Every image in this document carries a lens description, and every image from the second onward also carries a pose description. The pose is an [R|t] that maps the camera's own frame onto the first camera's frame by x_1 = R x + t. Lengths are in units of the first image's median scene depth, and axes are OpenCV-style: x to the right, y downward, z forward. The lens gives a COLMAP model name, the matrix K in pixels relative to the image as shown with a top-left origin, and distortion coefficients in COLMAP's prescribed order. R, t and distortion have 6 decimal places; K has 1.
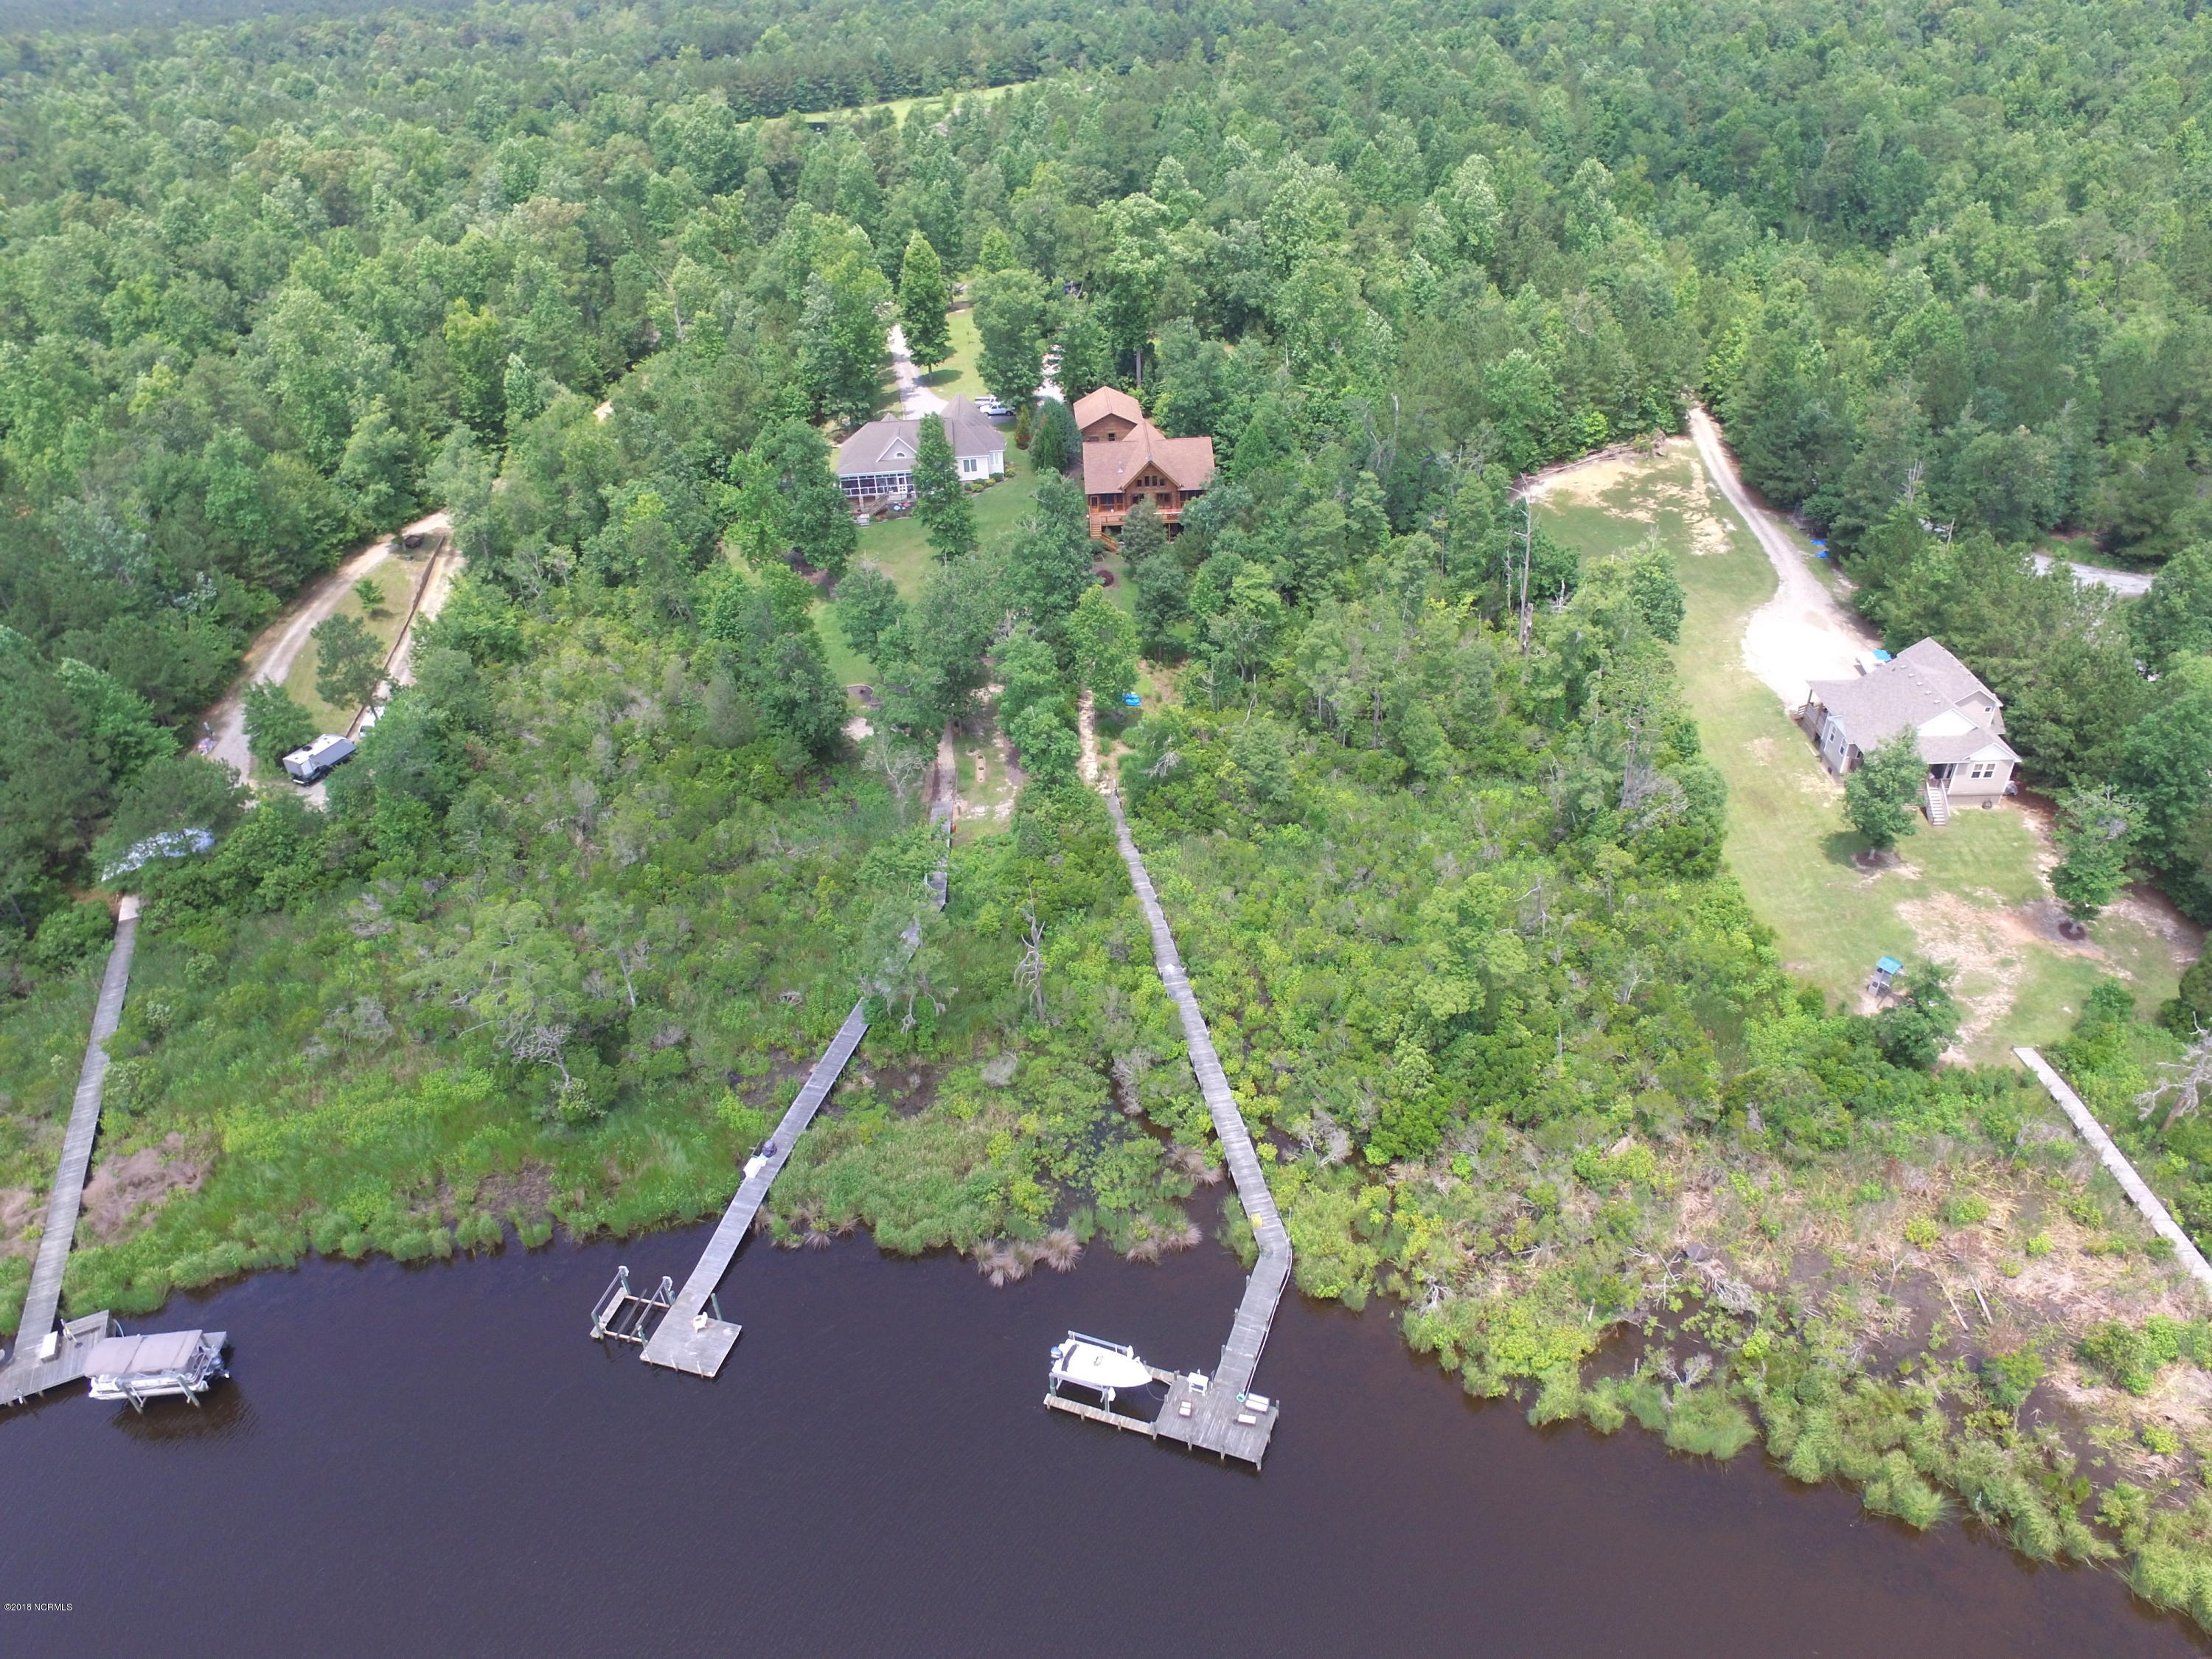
lens RADIAL K [[1488.3, 0, 1106.6], [0, 1488.3, 833.3], [0, 0, 1]] dist [-0.122177, 0.088493]
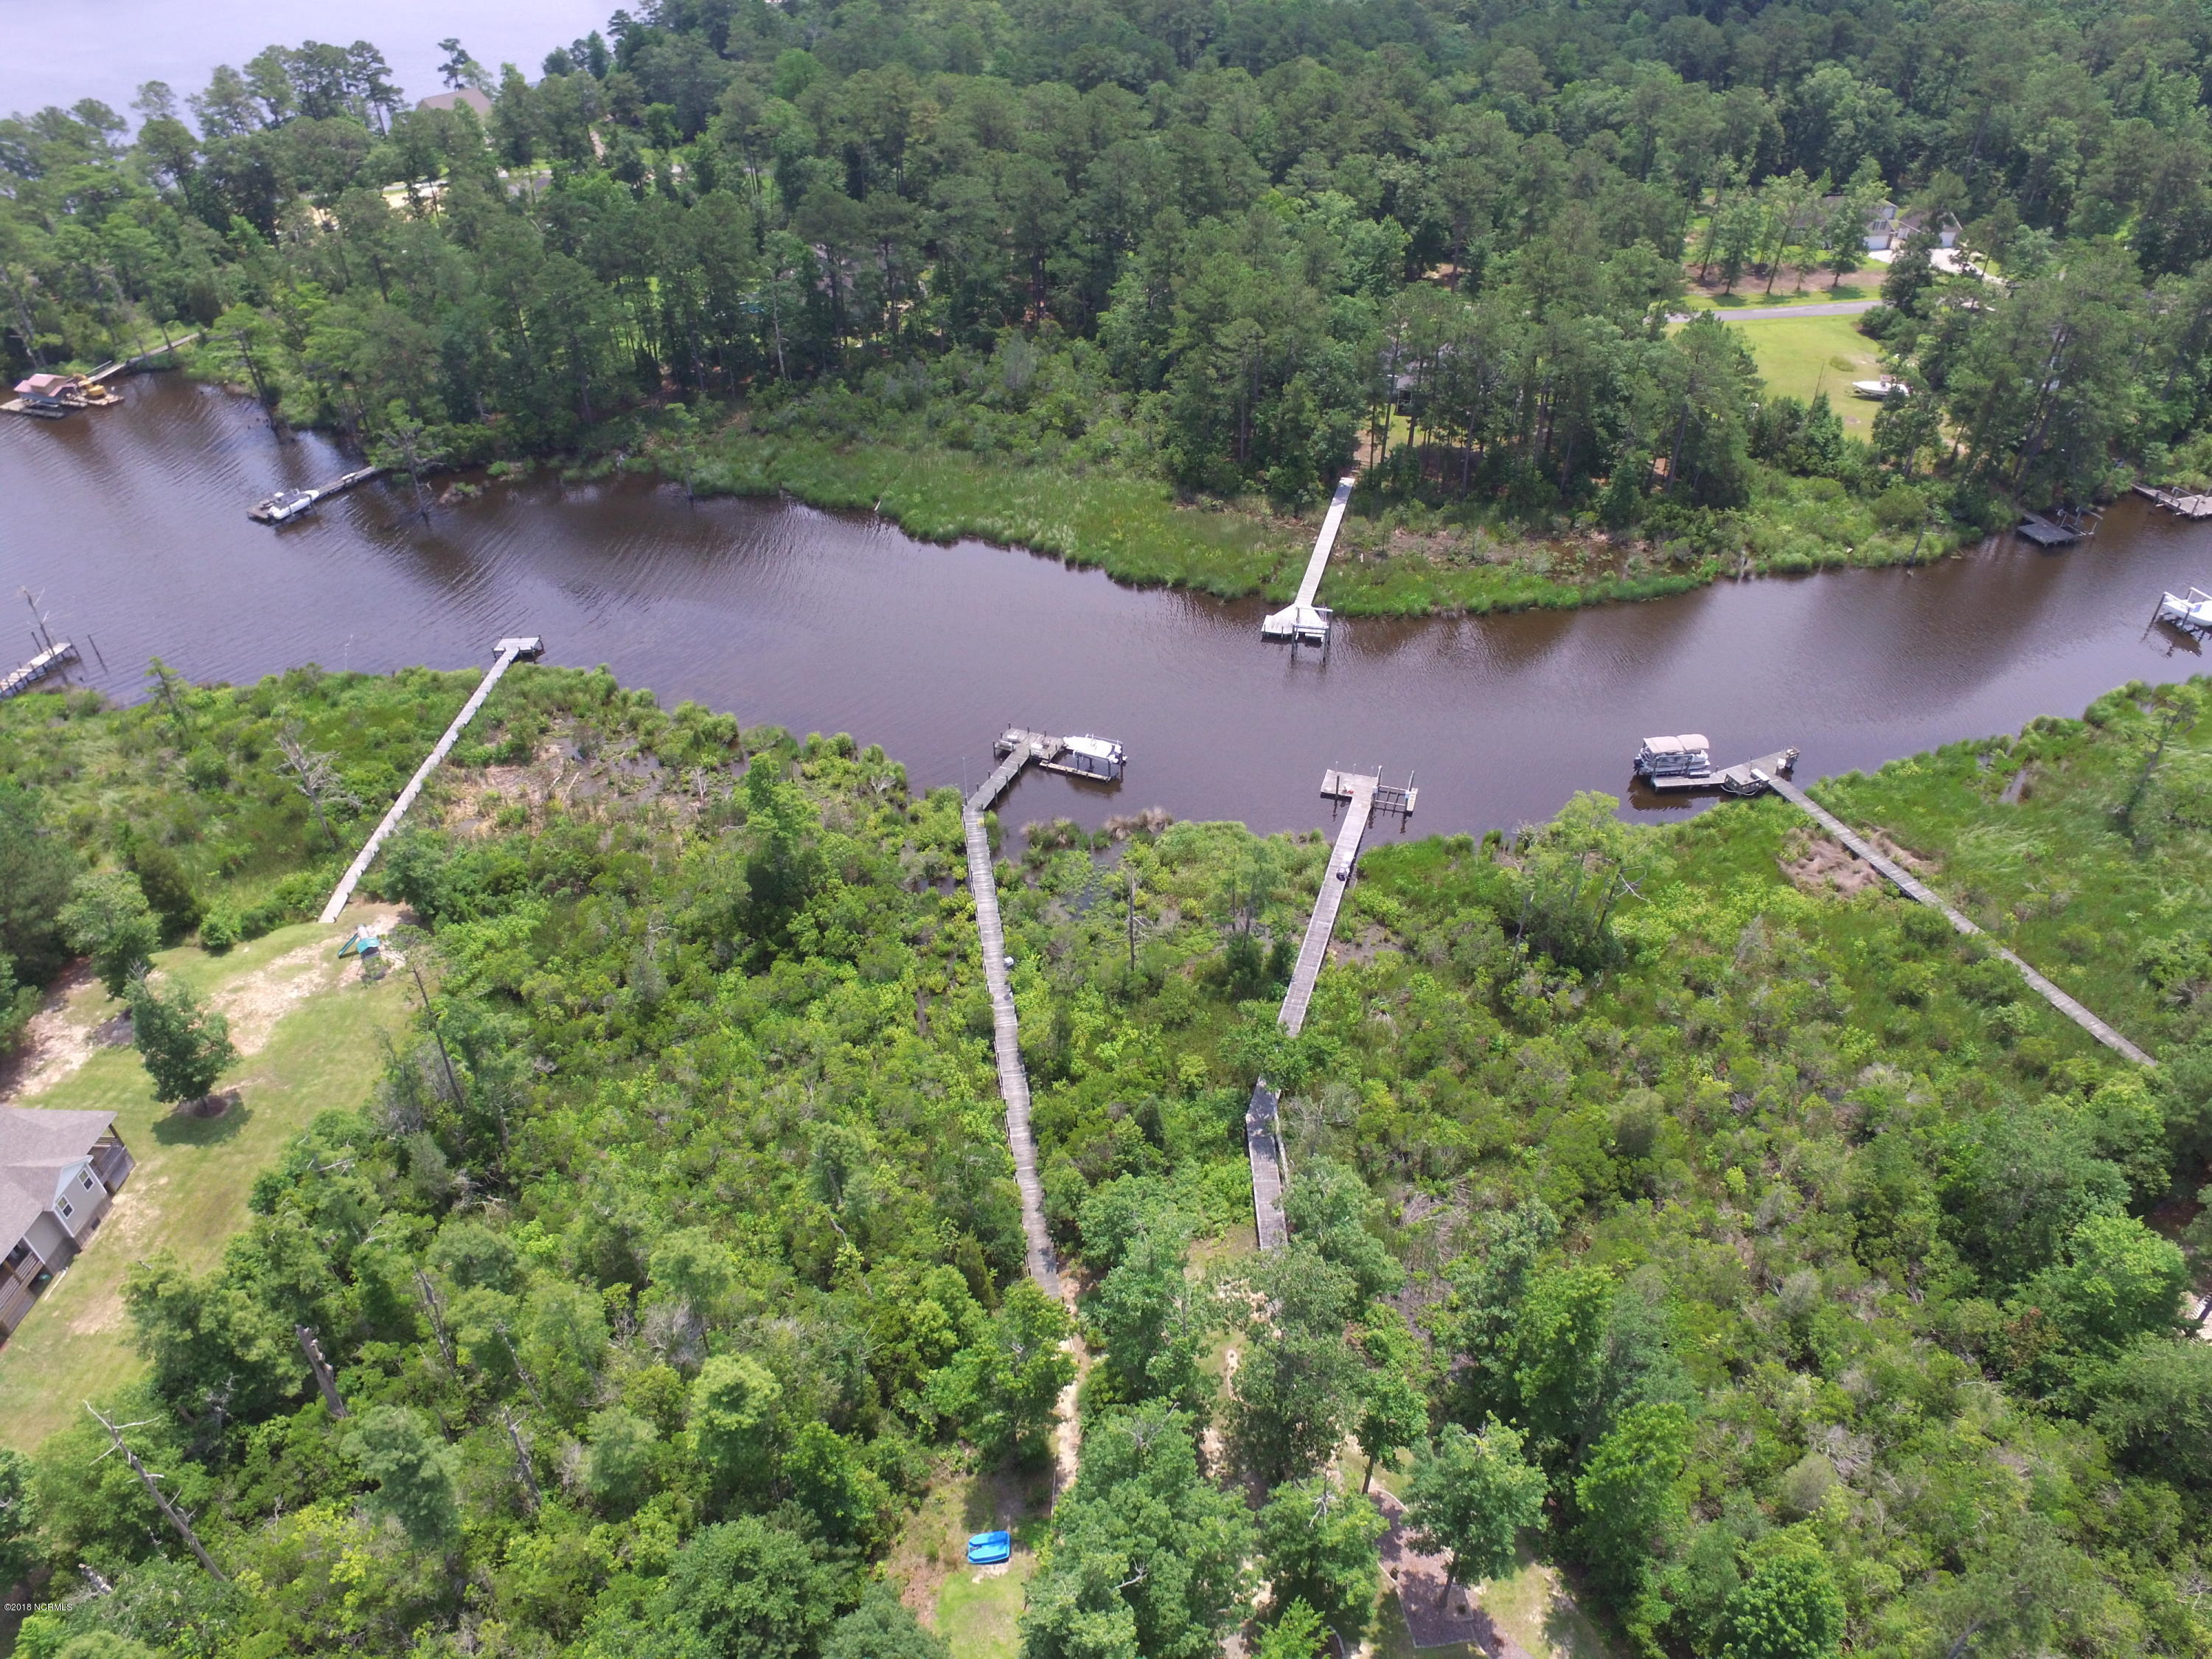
lens RADIAL K [[1488.3, 0, 1105.9], [0, 1488.3, 828.8], [0, 0, 1]] dist [-0.122177, 0.088493]
pose [[-0.998010, 0.021082, 0.059434, -0.072777], [0.063062, 0.334535, 0.940271, -0.744638], [-0.000060, 0.942147, -0.335199, 1.007708]]
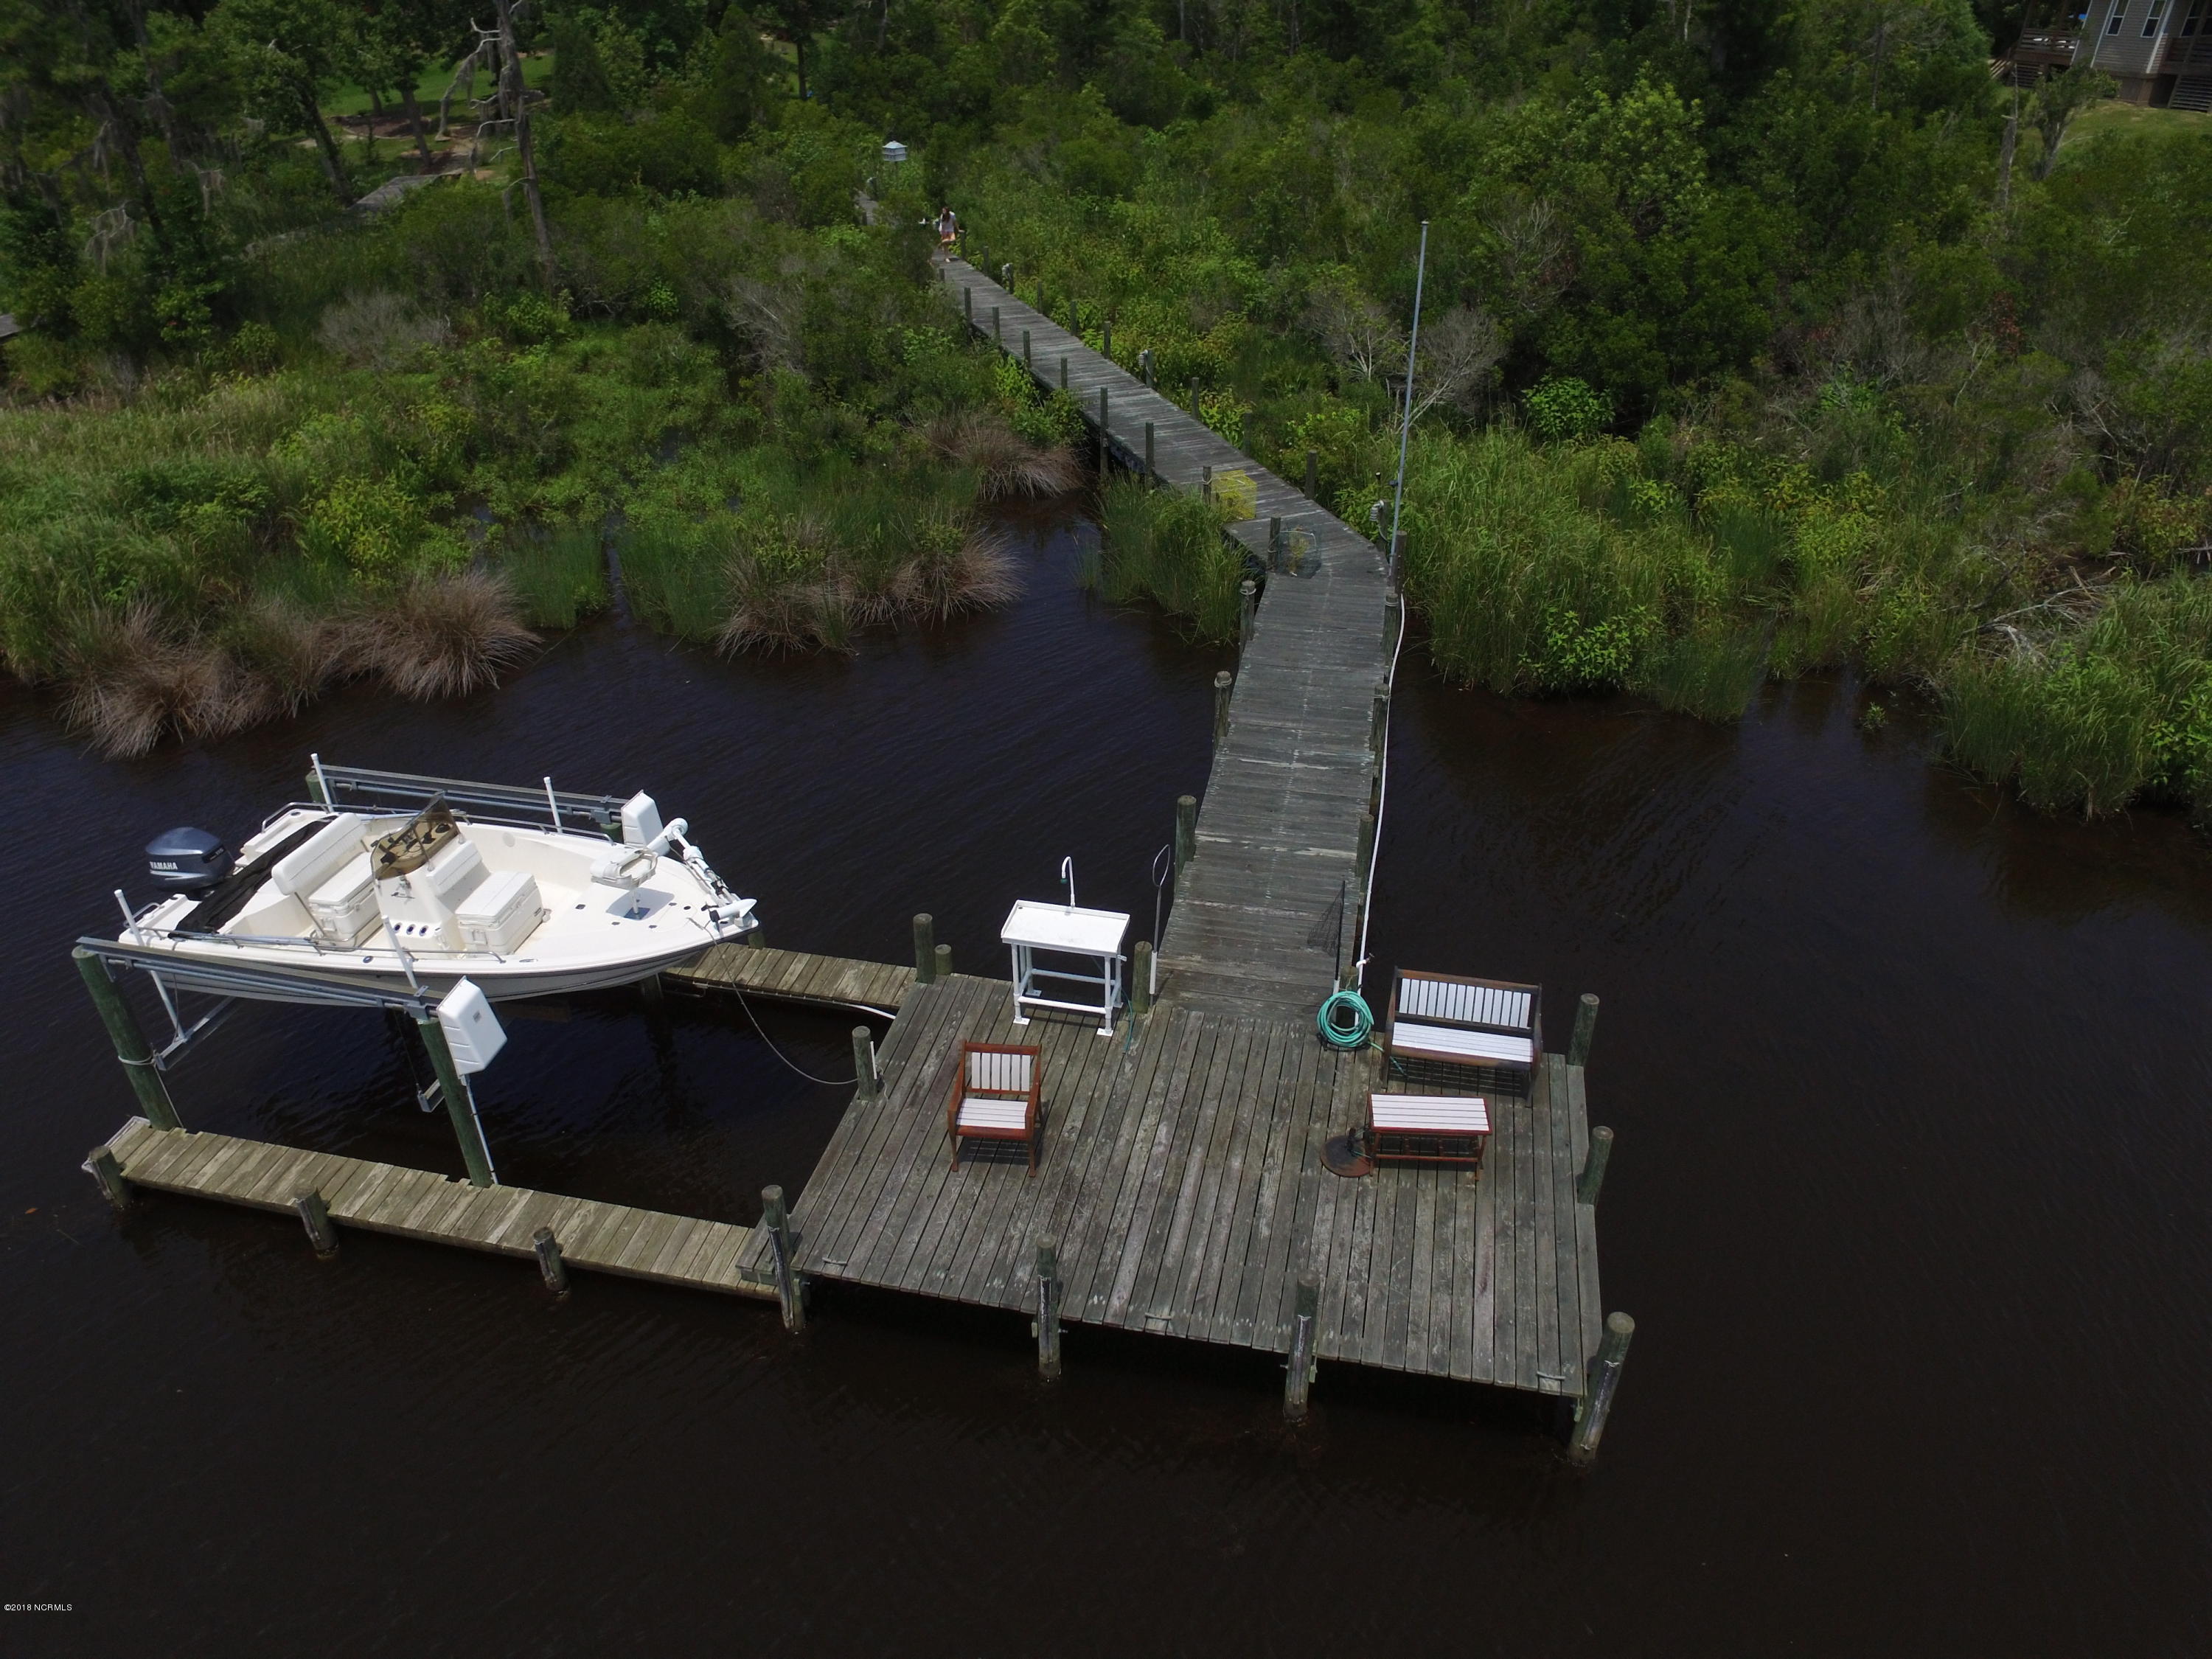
lens RADIAL K [[1488.3, 0, 1105.8], [0, 1488.3, 834.2], [0, 0, 1]] dist [-0.122177, 0.088493]
pose [[0.988189, -0.054553, 0.143200, 0.026503], [0.058929, 0.997911, -0.026494, 0.219803], [-0.141456, 0.034620, 0.989339, 0.503314]]
